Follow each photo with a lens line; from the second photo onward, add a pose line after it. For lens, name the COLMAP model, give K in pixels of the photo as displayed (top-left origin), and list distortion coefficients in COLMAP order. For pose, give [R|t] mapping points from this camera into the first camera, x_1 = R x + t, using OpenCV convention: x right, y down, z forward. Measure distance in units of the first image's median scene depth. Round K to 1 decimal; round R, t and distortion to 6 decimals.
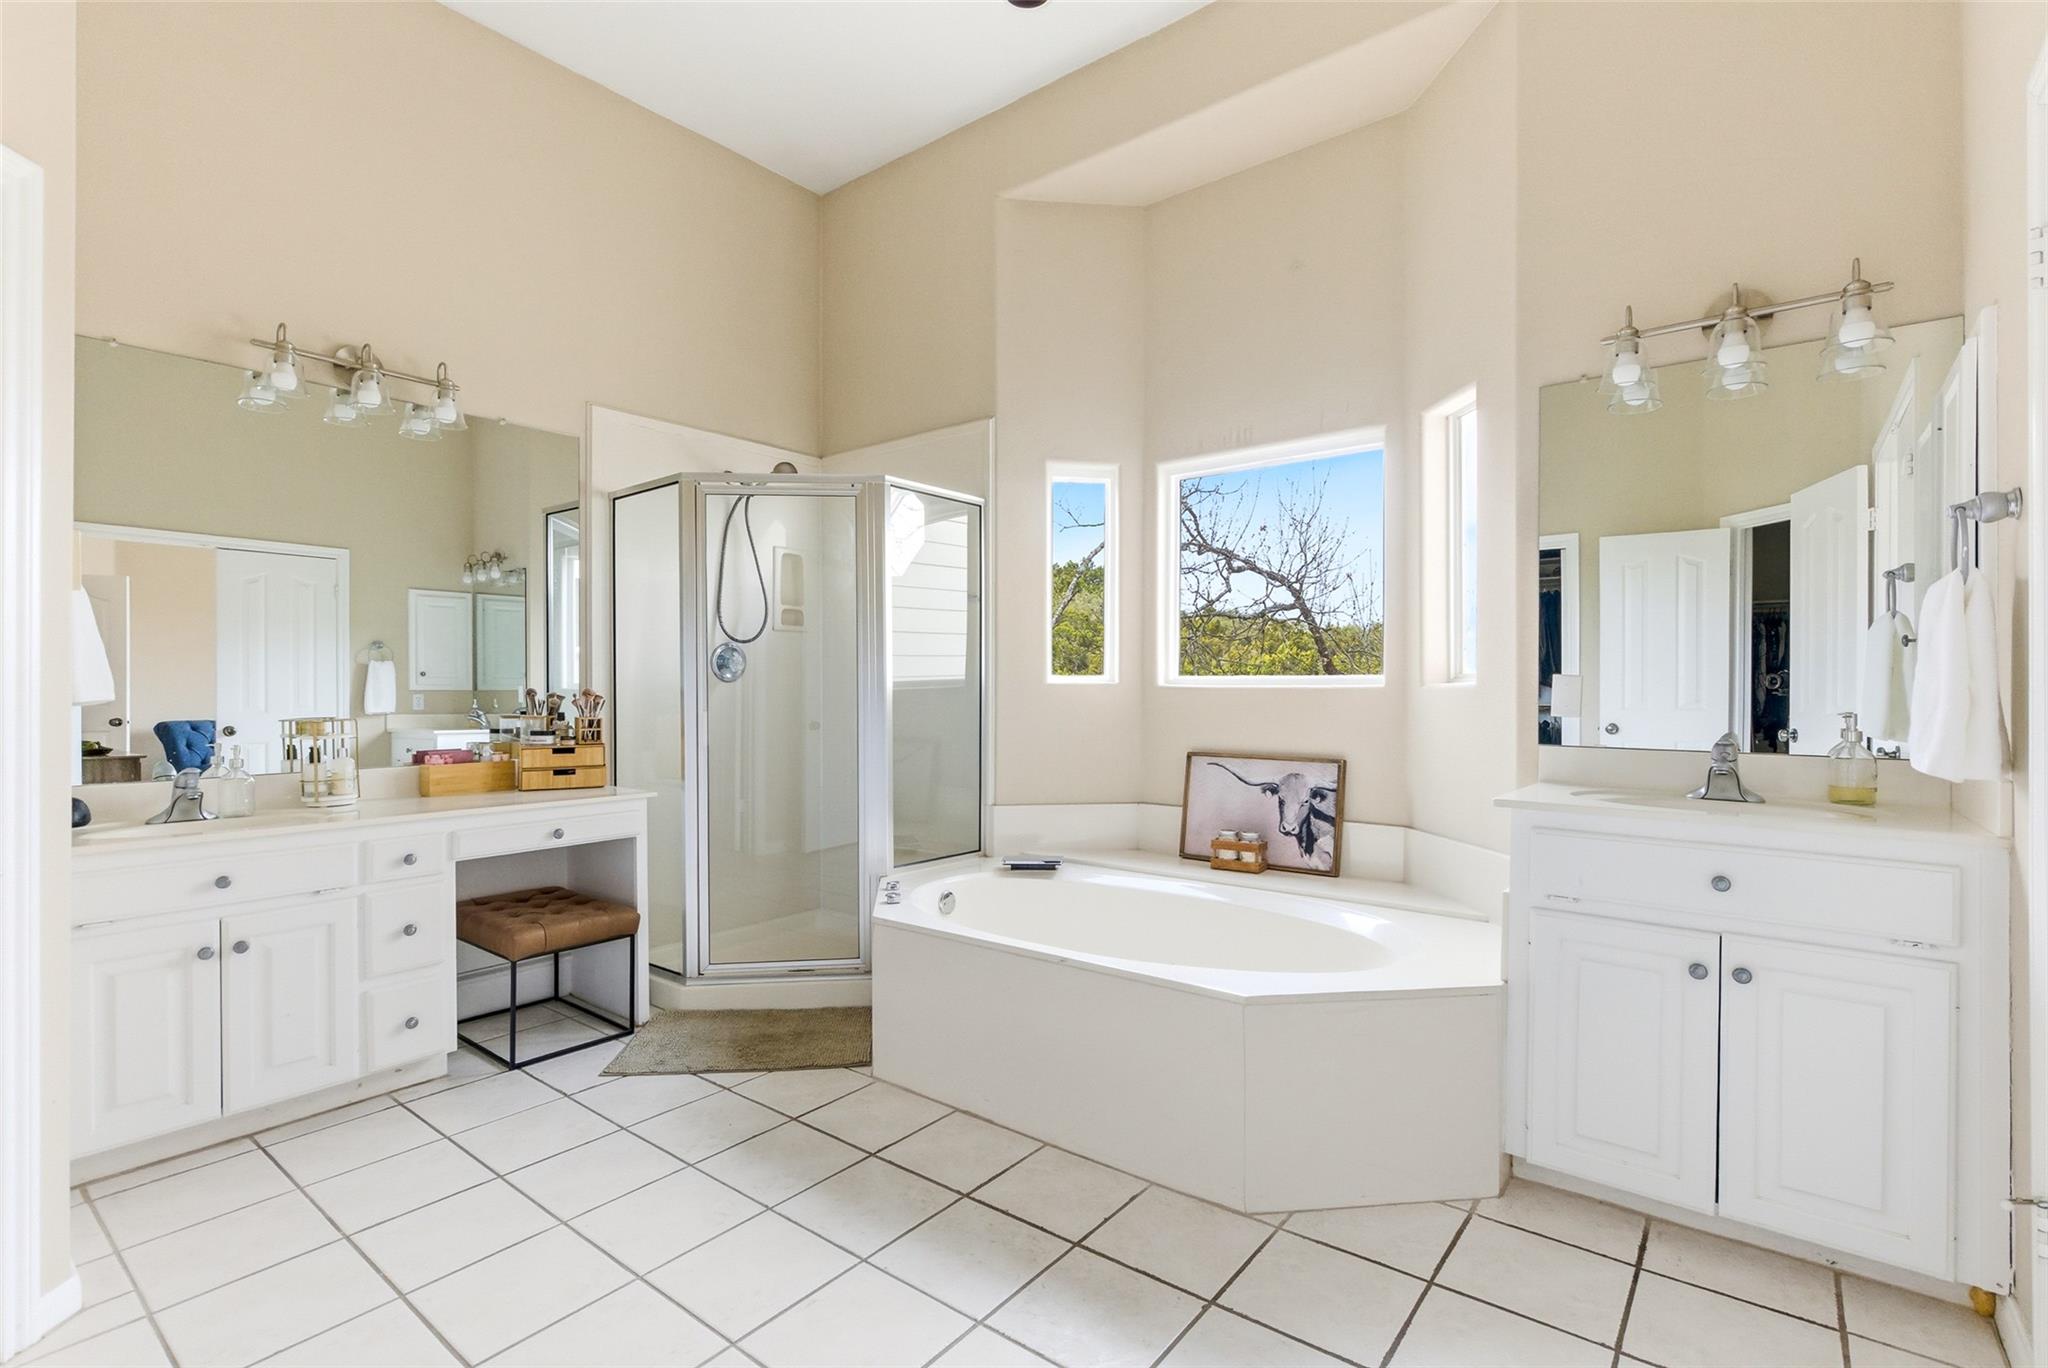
lens RADIAL K [[958.3, 0, 1021.0], [0, 958.3, 683.6], [0, 0, 1]] dist [0.015208, -0.001207]
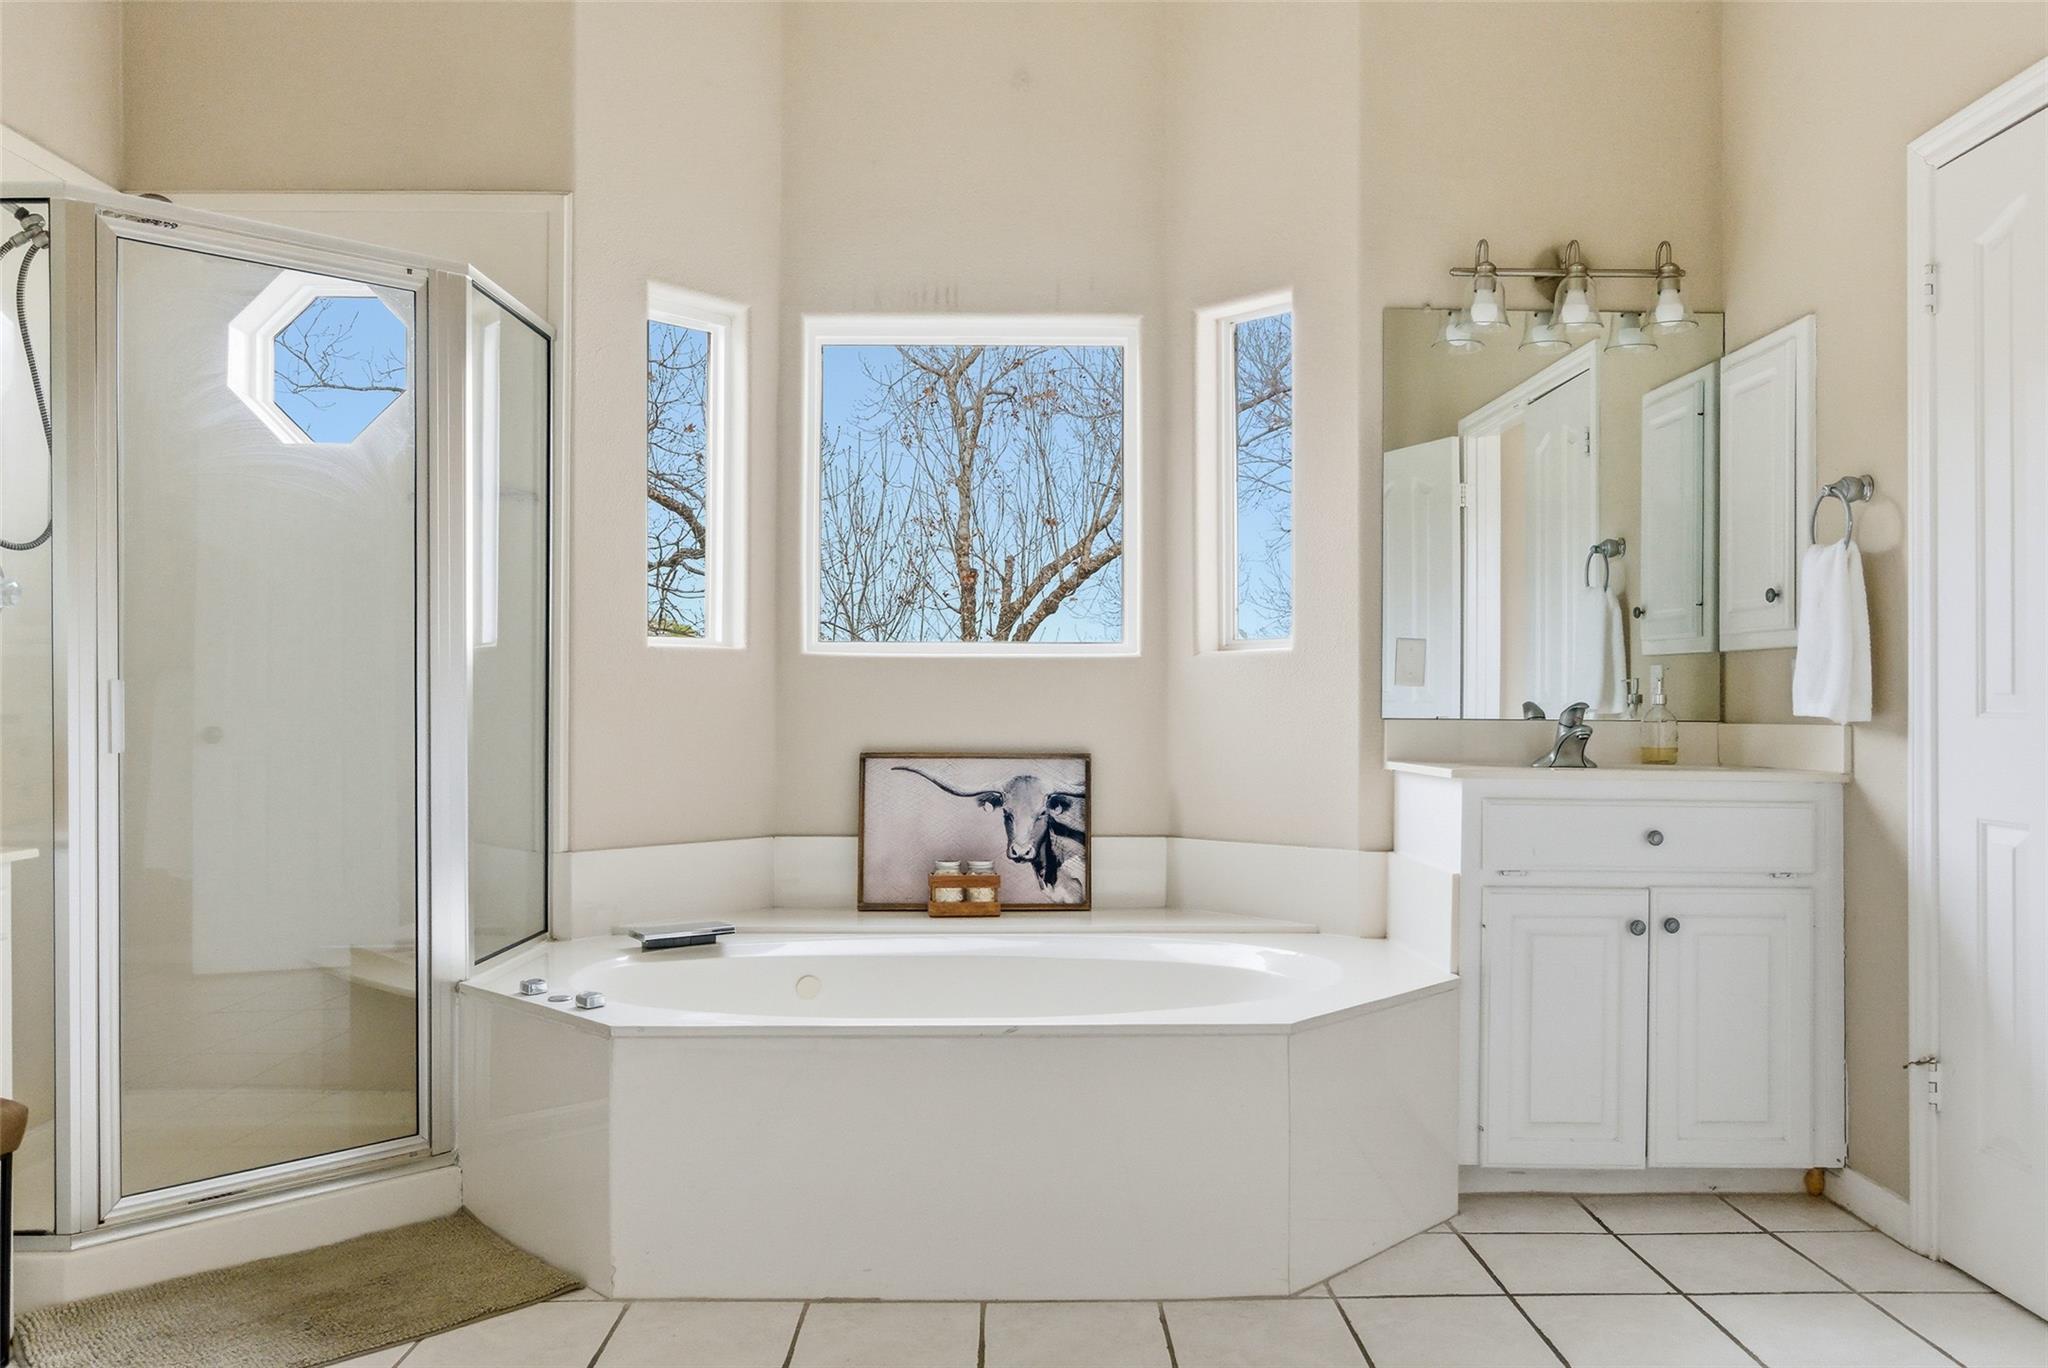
lens RADIAL K [[1571.8, 0, 1028.3], [0, 1571.8, 691.7], [0, 0, 1]] dist [-0.001334, 0.018836]
pose [[0.770483, 0.005390, 0.637438, -0.479930], [-0.002992, 0.999984, -0.004838, 0.036582], [-0.637454, 0.001820, 0.770486, 0.086022]]
